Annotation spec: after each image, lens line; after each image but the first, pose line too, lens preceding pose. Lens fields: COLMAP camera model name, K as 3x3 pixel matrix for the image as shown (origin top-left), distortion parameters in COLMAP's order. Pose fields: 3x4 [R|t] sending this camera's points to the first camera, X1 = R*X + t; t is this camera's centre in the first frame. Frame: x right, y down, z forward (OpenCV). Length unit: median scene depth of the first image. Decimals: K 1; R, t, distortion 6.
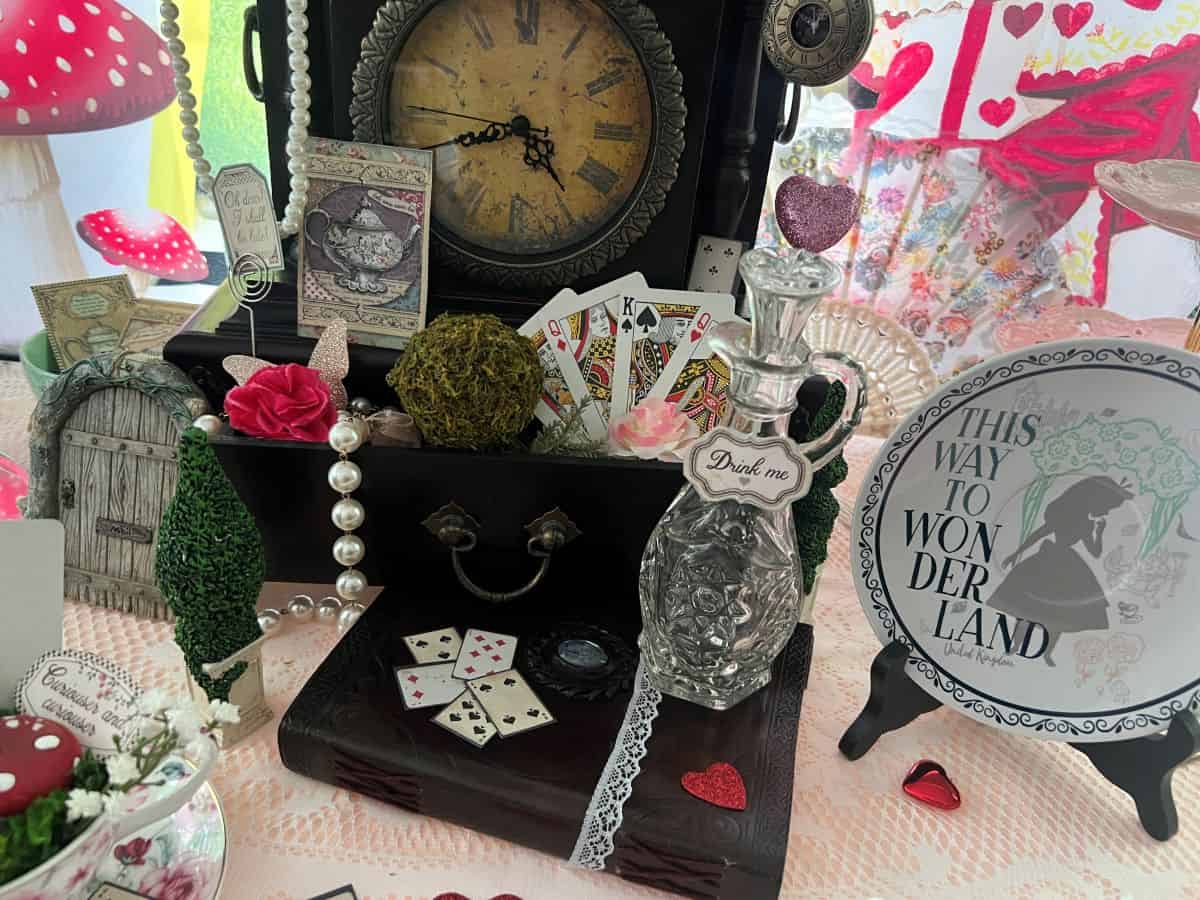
lens RADIAL K [[949.1, 0, 595.9], [0, 949.1, 480.4], [0, 0, 1]] dist [0.016614, -0.034898]
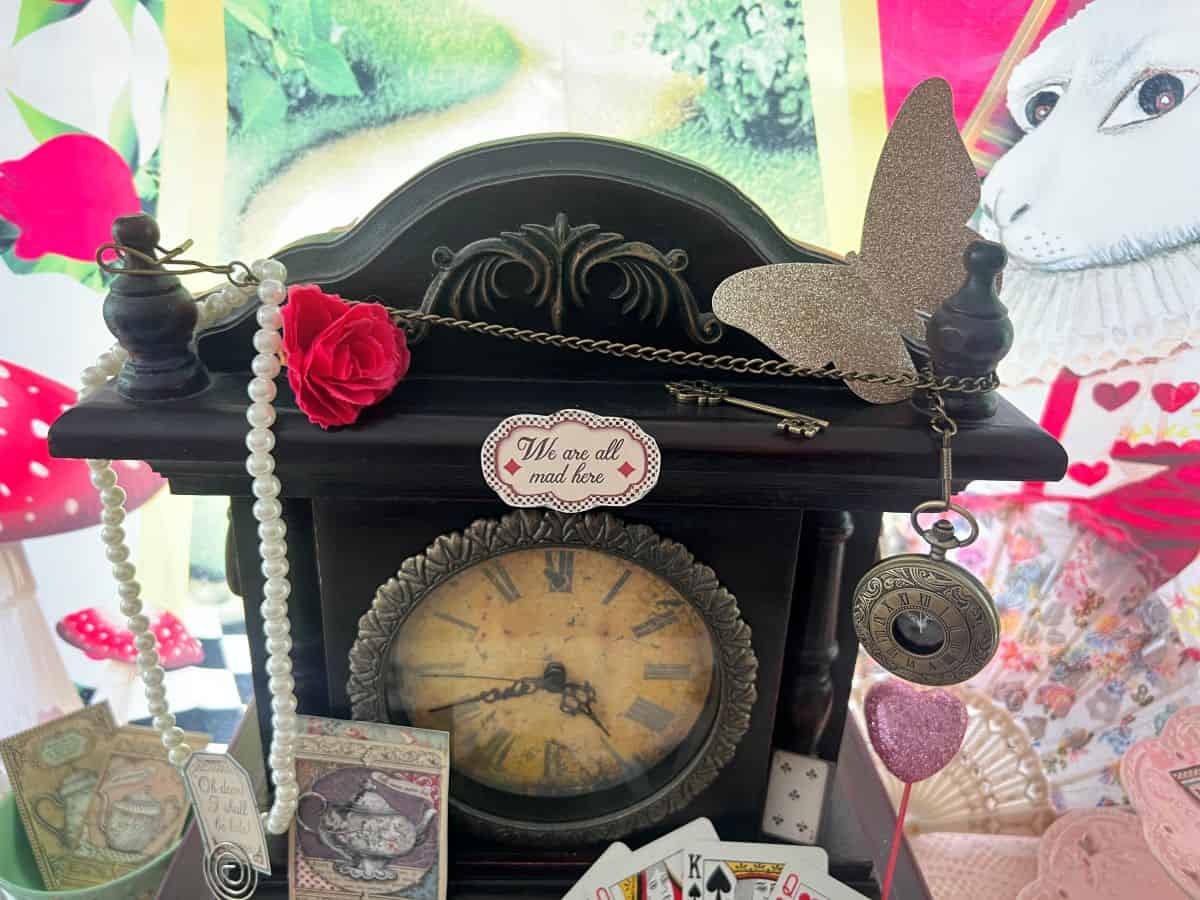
lens RADIAL K [[949.1, 0, 599.4], [0, 949.1, 446.3], [0, 0, 1]] dist [0.016614, -0.034898]
pose [[0.998655, -0.047721, -0.020275, -0.014125], [0.045128, 0.992534, -0.113316, -0.467268], [0.025531, 0.112248, 0.993352, 0.157883]]
